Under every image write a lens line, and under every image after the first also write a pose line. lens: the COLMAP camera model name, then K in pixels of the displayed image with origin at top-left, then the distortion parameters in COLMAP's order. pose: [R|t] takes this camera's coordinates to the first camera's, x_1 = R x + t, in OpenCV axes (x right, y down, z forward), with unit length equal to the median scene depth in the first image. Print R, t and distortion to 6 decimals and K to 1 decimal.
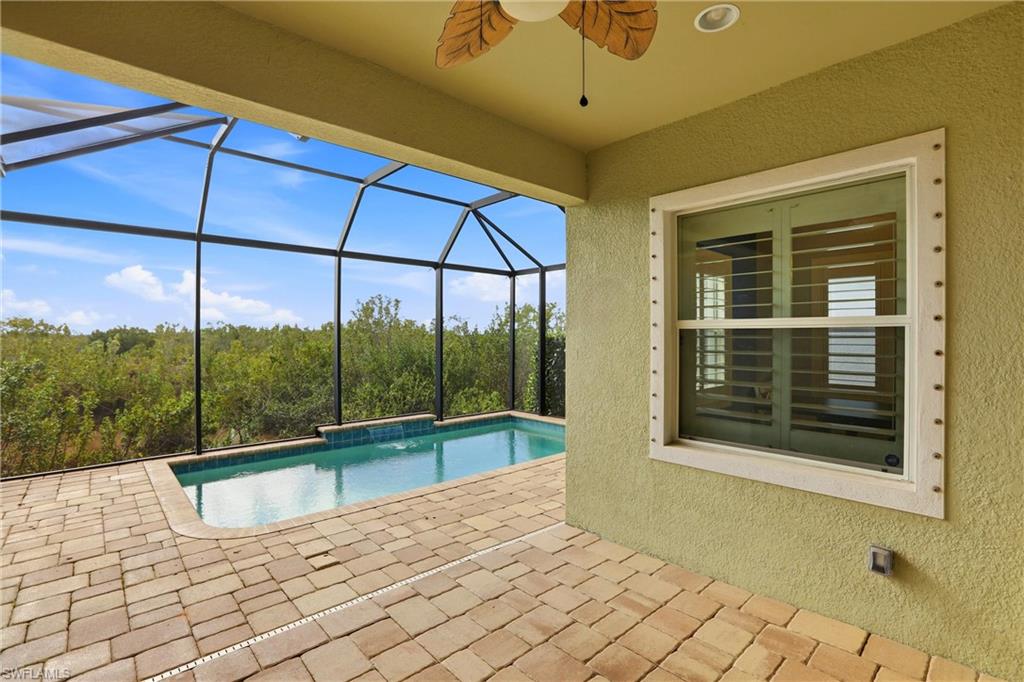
lens RADIAL K [[479.0, 0, 516.8], [0, 479.0, 333.4], [0, 0, 1]] dist [-0.034079, 0.000727]
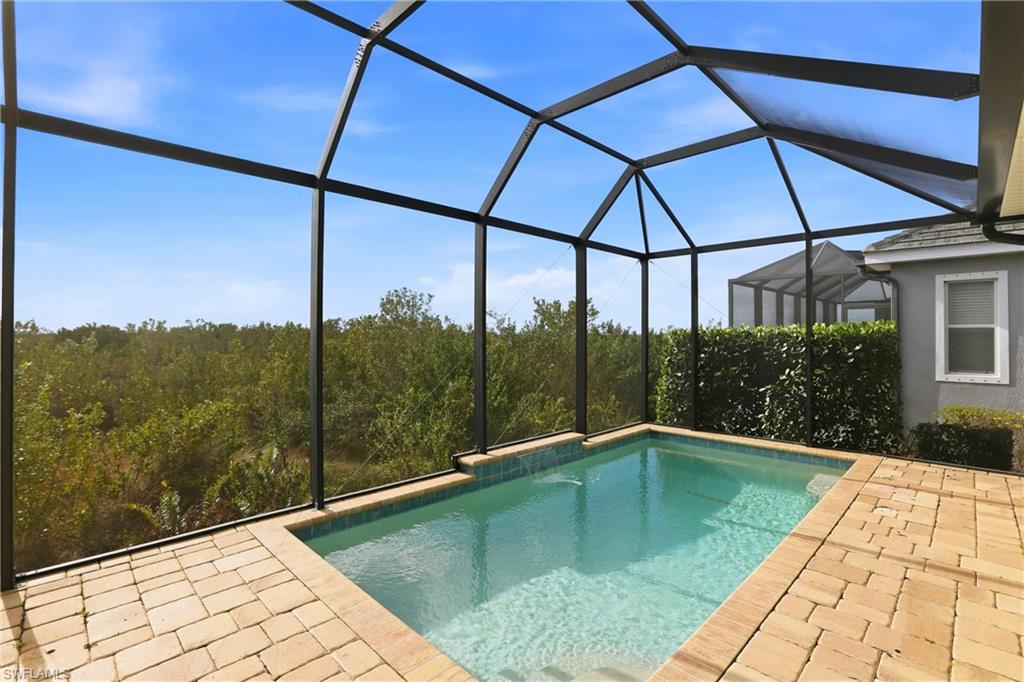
lens RADIAL K [[479.0, 0, 516.8], [0, 479.0, 333.4], [0, 0, 1]] dist [-0.034079, 0.000727]
pose [[0.998819, -0.000437, 0.048594, -0.304664], [0.000254, 0.999993, 0.003764, 0.003746], [-0.048595, -0.003747, 0.998812, 0.222419]]
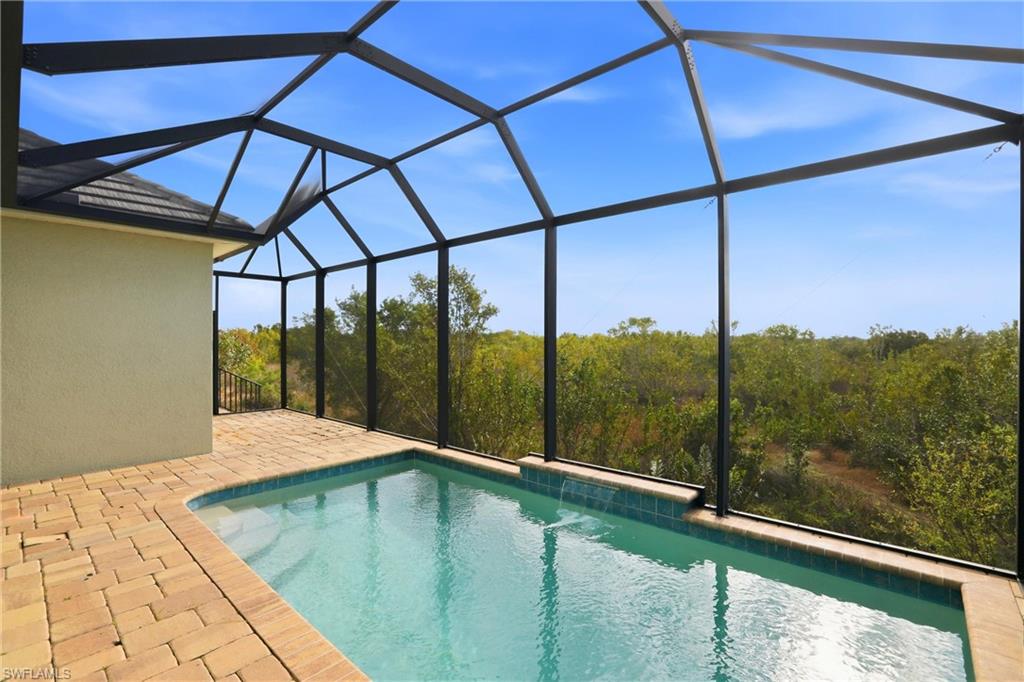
lens RADIAL K [[457.0, 0, 512.0], [0, 457.0, 341.0], [0, 0, 1]] dist [-0.018144, 0.000095]
pose [[0.091938, 0.000470, -0.995765, 0.279333], [0.007848, 0.999968, 0.001196, 0.004422], [0.995734, -0.007924, 0.091932, 0.753122]]
